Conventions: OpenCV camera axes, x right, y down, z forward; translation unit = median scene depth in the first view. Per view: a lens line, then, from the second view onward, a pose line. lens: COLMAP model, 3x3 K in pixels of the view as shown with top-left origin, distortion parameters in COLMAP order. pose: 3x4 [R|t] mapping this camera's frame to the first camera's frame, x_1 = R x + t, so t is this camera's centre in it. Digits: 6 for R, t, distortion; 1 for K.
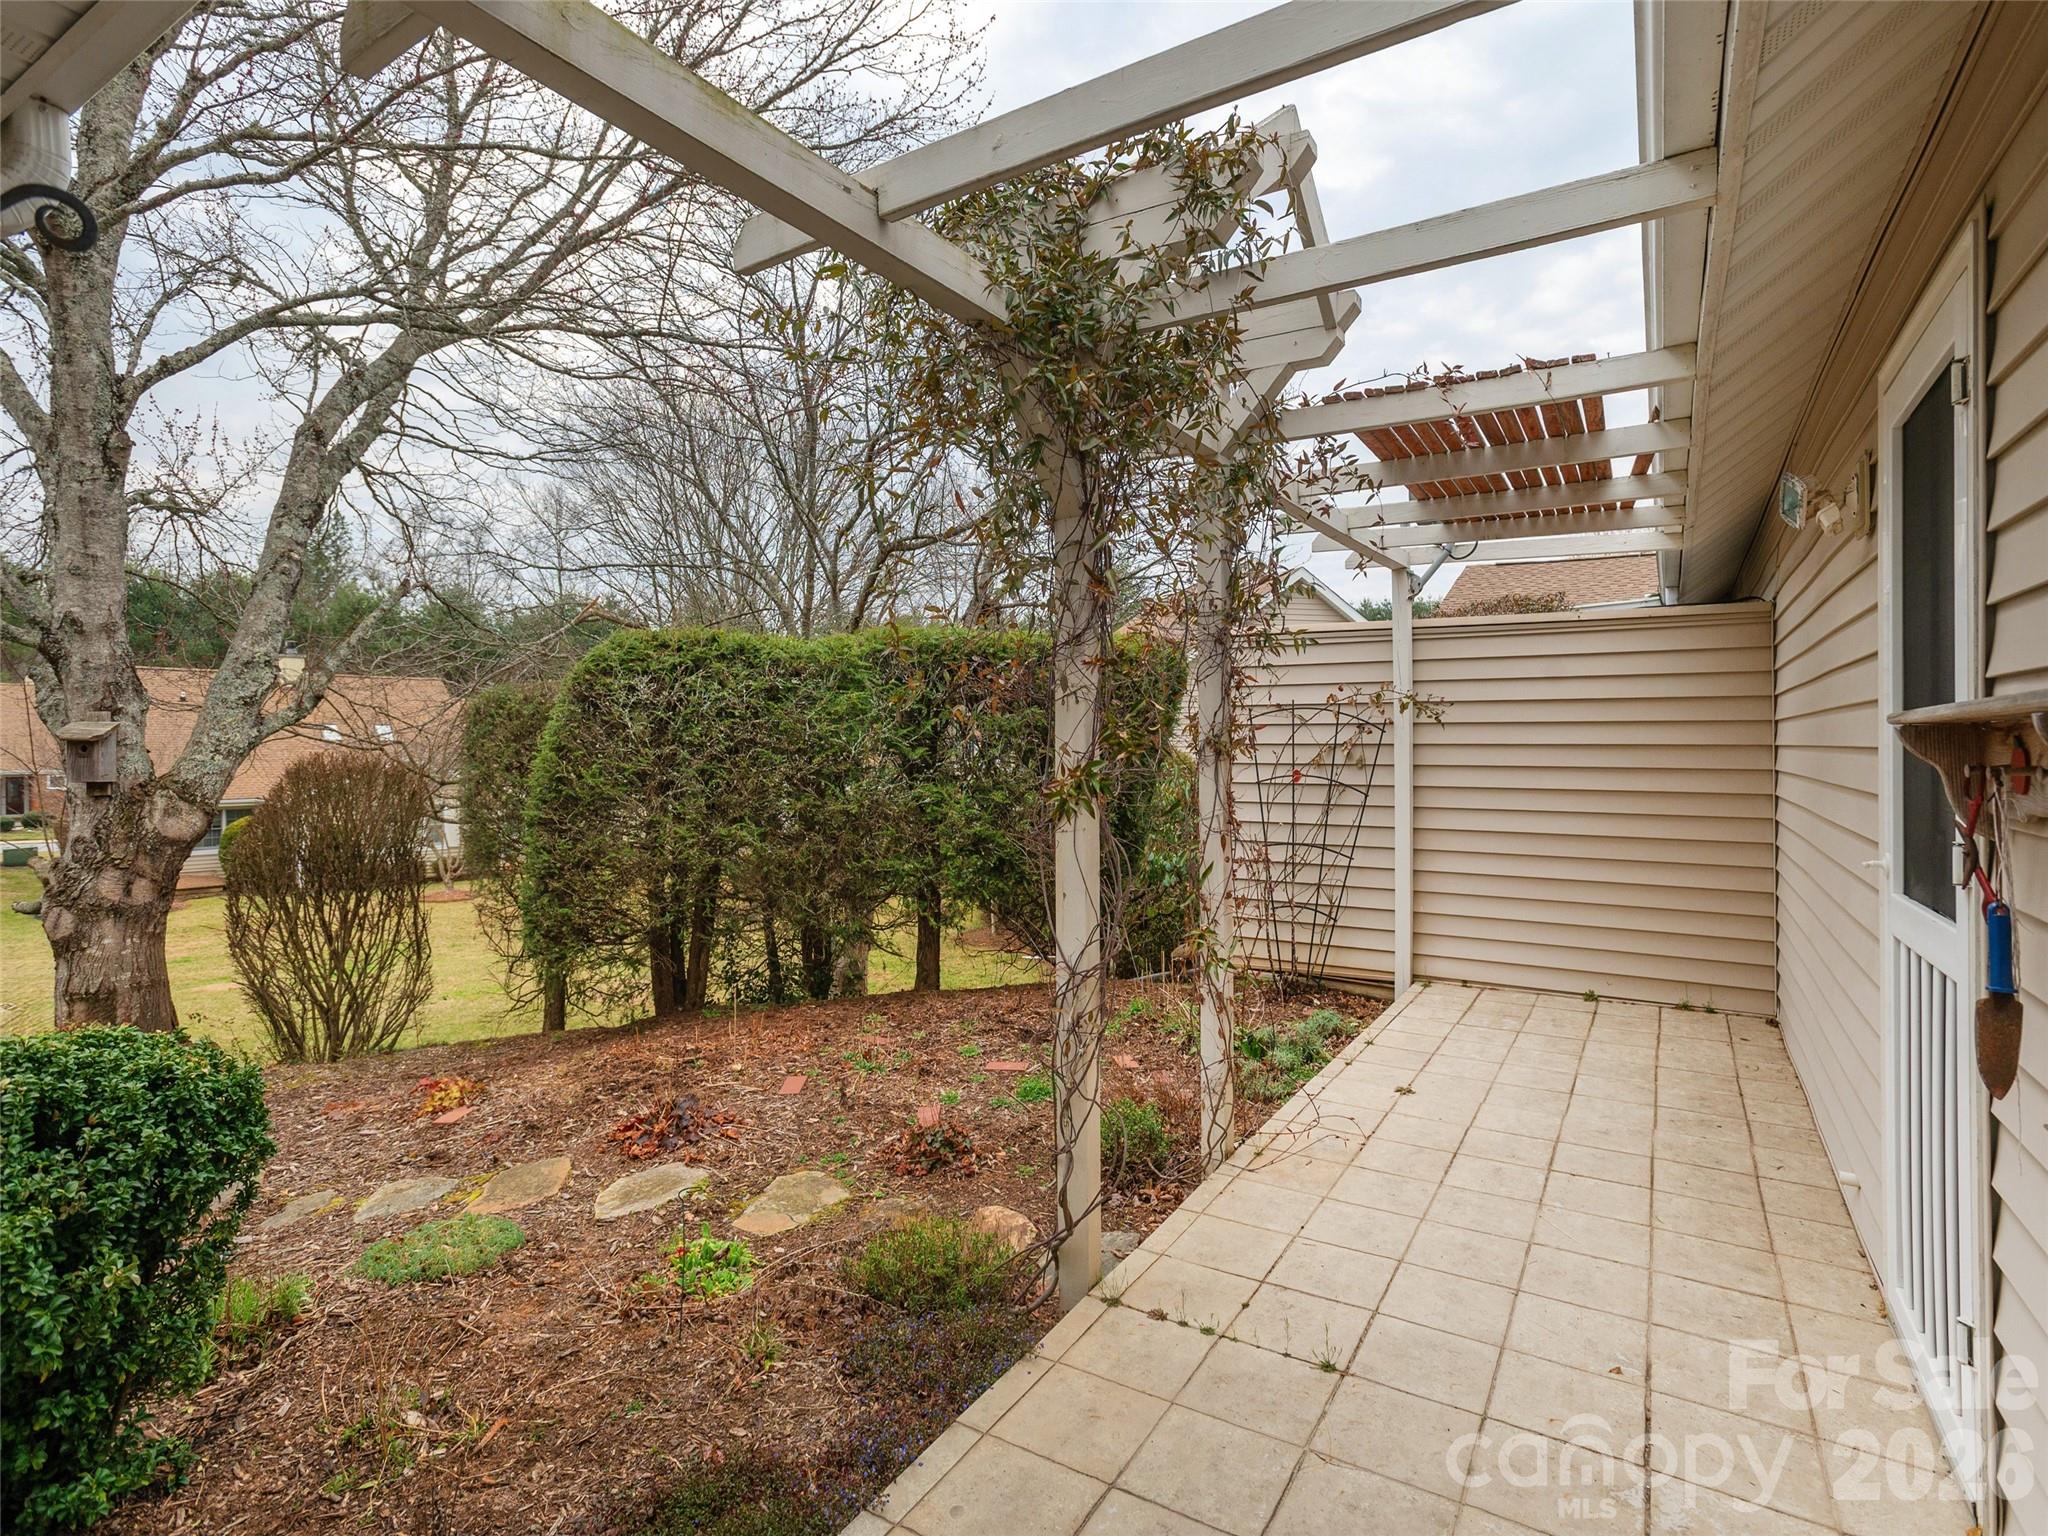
lens RADIAL K [[979.4, 0, 1034.8], [0, 979.4, 766.5], [0, 0, 1]] dist [-0.031986, 0.021327]
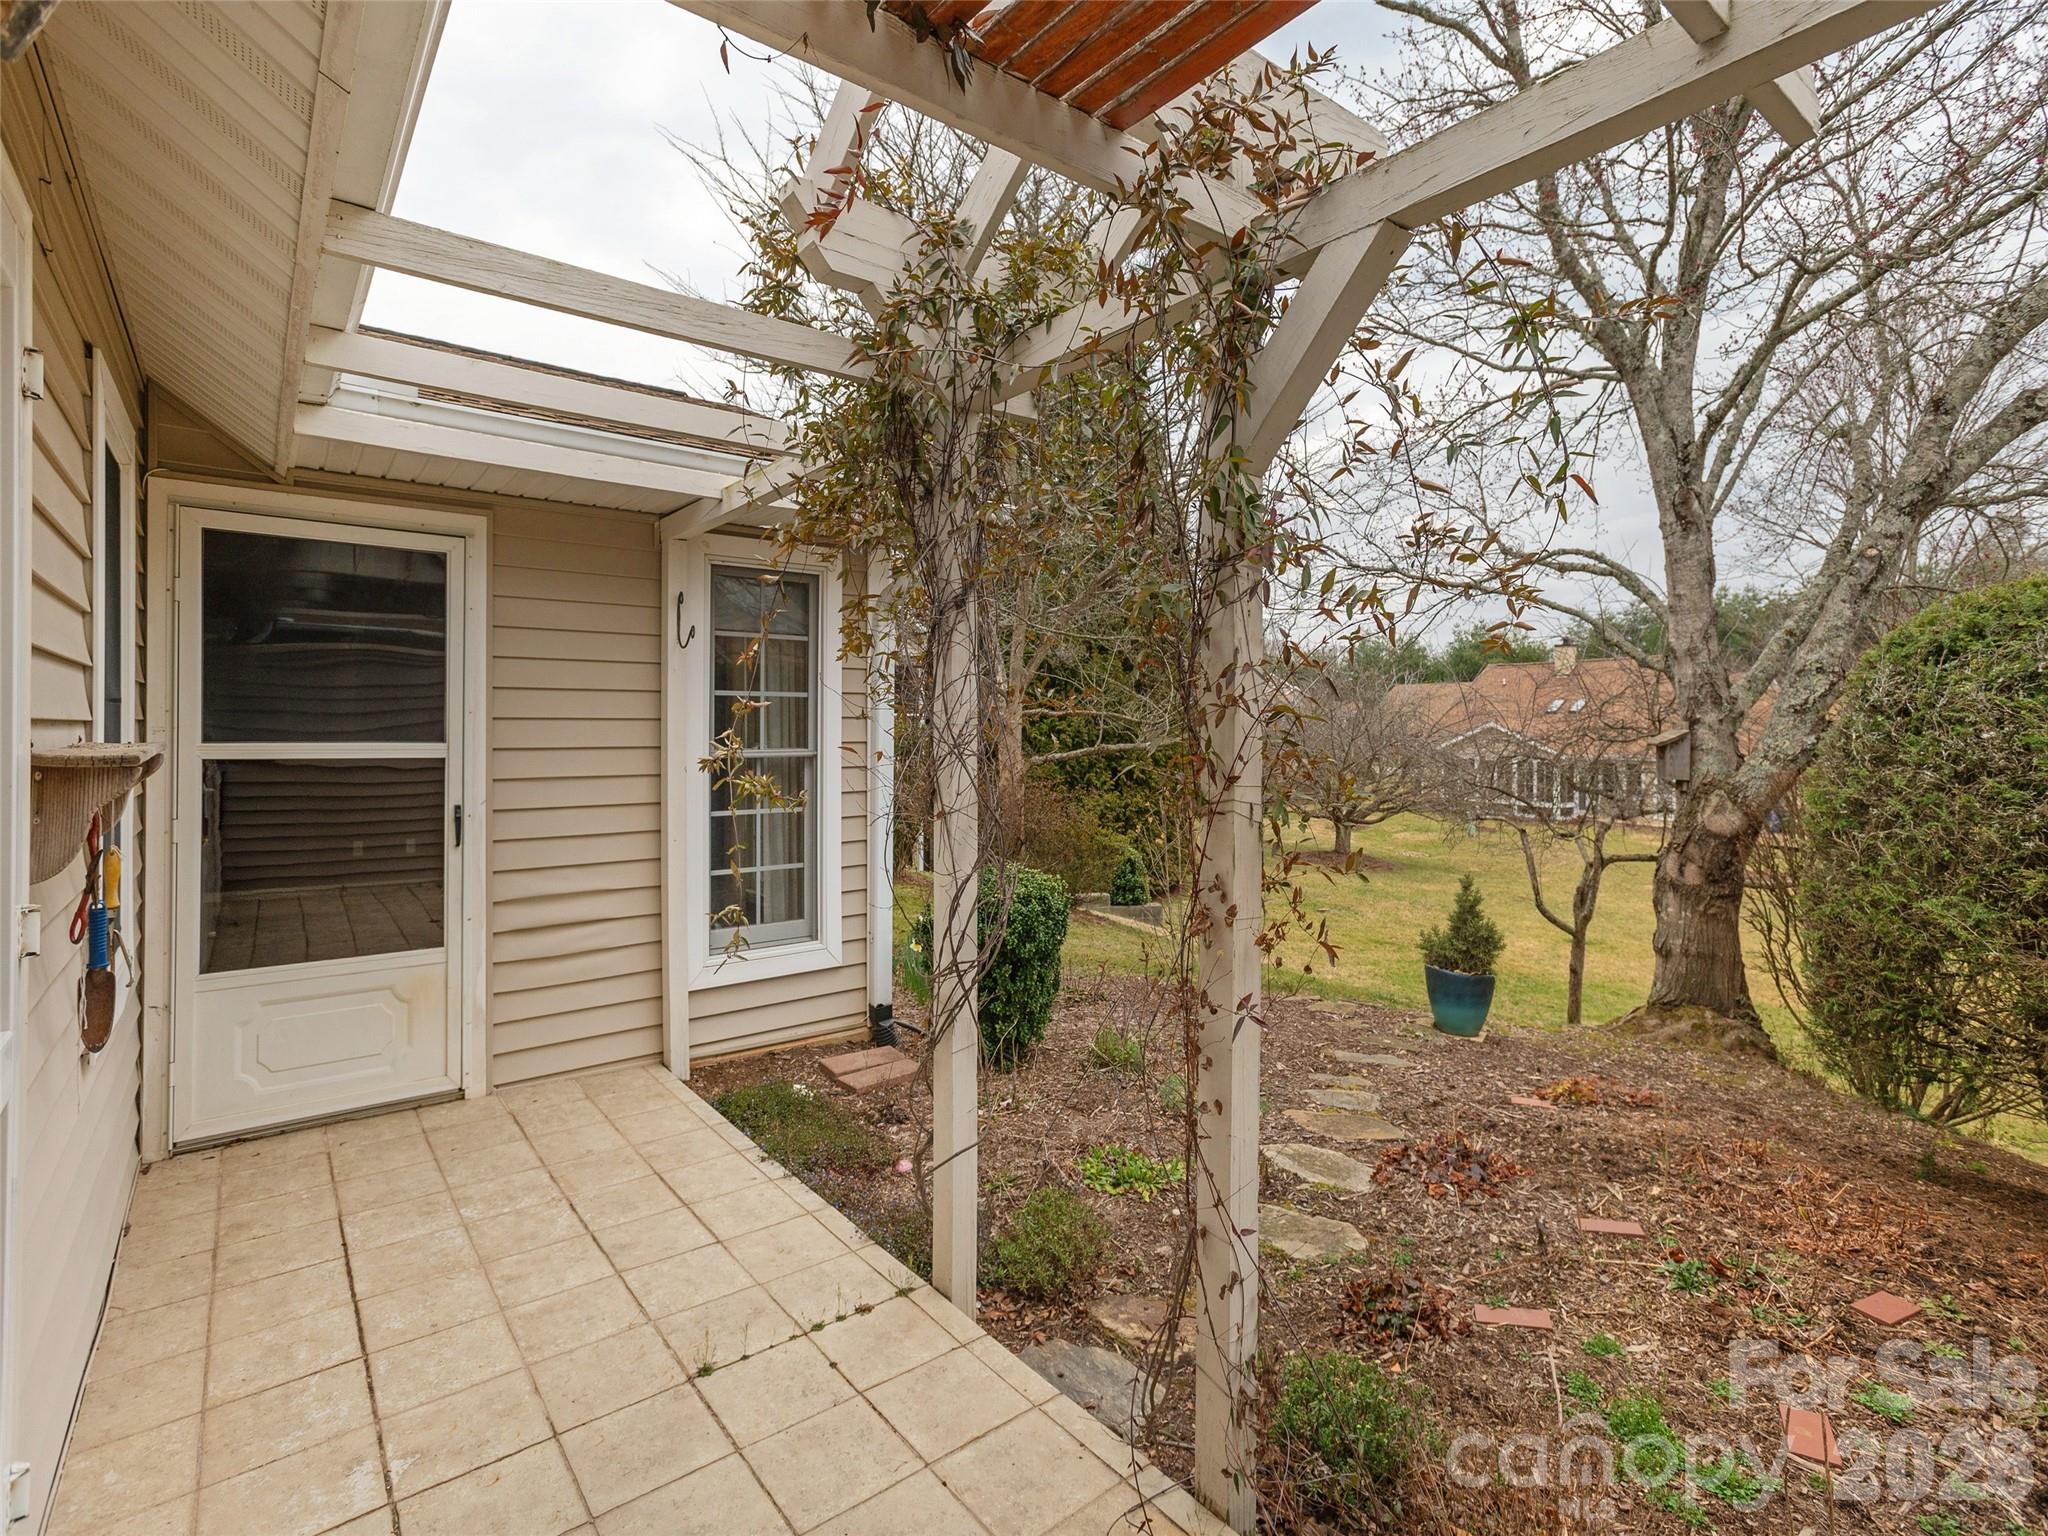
lens RADIAL K [[994.9, 0, 1071.2], [0, 994.9, 738.9], [0, 0, 1]] dist [-0.012421, -0.000075]
pose [[-0.306591, 0.005823, -0.951824, 0.662844], [-0.028050, 0.999492, 0.015150, -0.047471], [0.951428, 0.031344, -0.306271, 0.936763]]
